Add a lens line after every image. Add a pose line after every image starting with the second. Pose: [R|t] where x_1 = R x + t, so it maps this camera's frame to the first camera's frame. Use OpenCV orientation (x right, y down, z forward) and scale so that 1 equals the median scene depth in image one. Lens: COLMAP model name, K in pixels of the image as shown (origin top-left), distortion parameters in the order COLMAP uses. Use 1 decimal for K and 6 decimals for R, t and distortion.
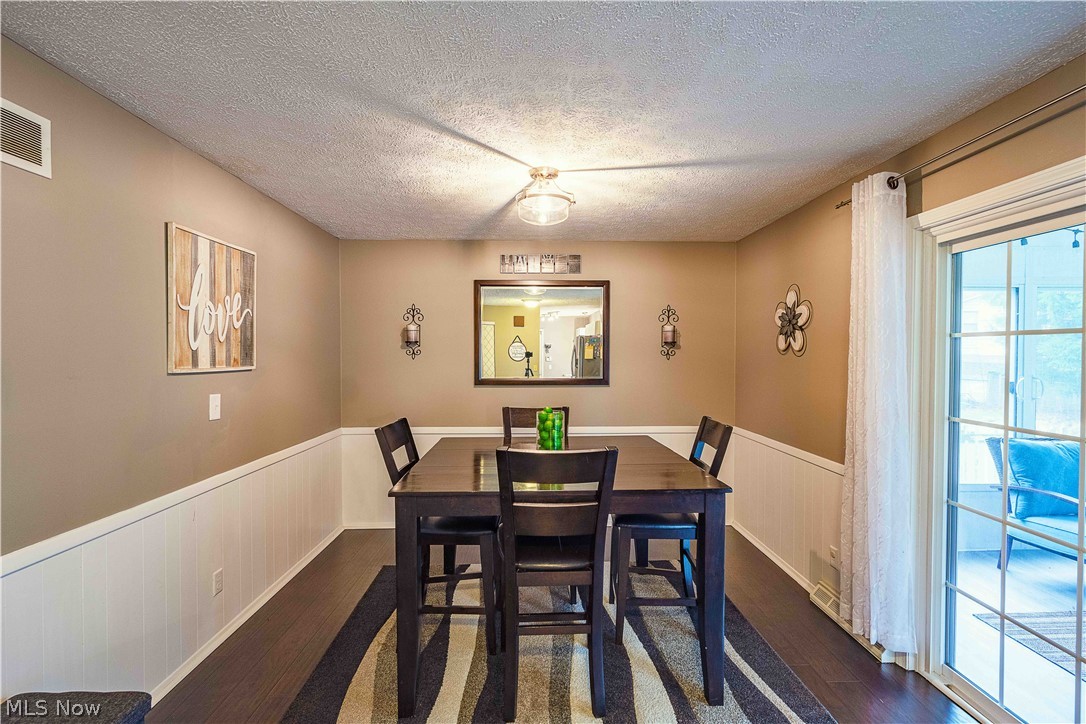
lens RADIAL K [[500.2, 0, 543.0], [0, 500.2, 362.0], [0, 0, 1]] dist [-0.000445, -0.000131]
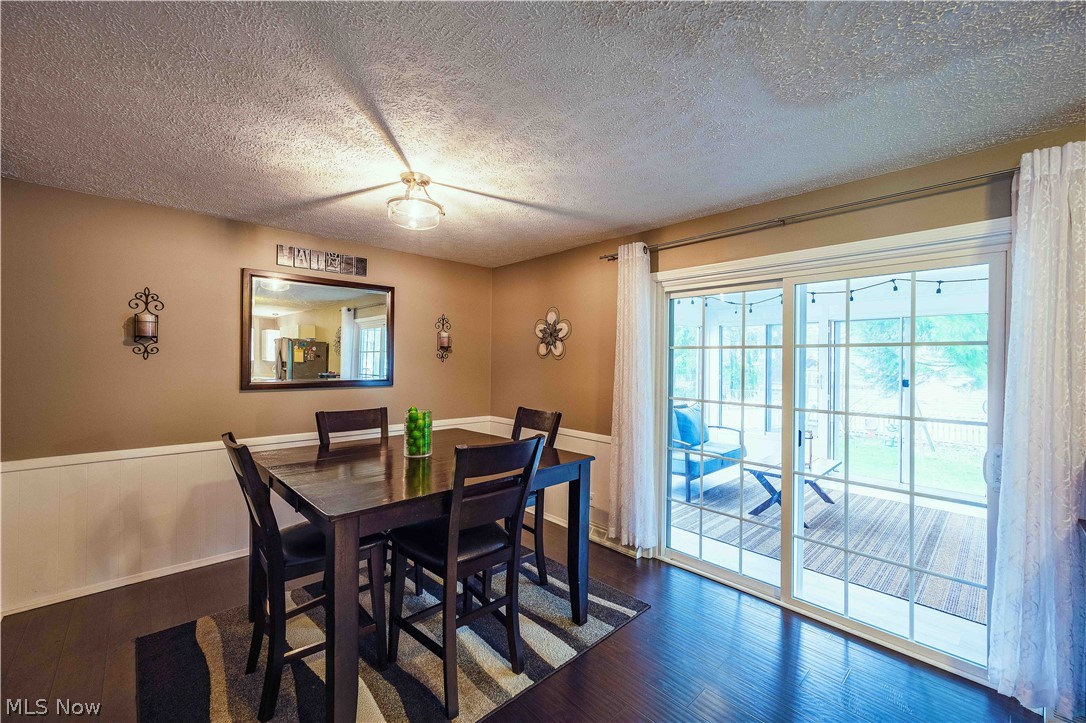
lens RADIAL K [[439.4, 0, 537.3], [0, 439.4, 358.8], [0, 0, 1]] dist [-0.001616, -0.000139]
pose [[0.751450, 0.011346, 0.659693, -0.339942], [-0.000119, 0.999854, -0.017061, 0.006461], [-0.659790, 0.012742, 0.751342, 0.135918]]
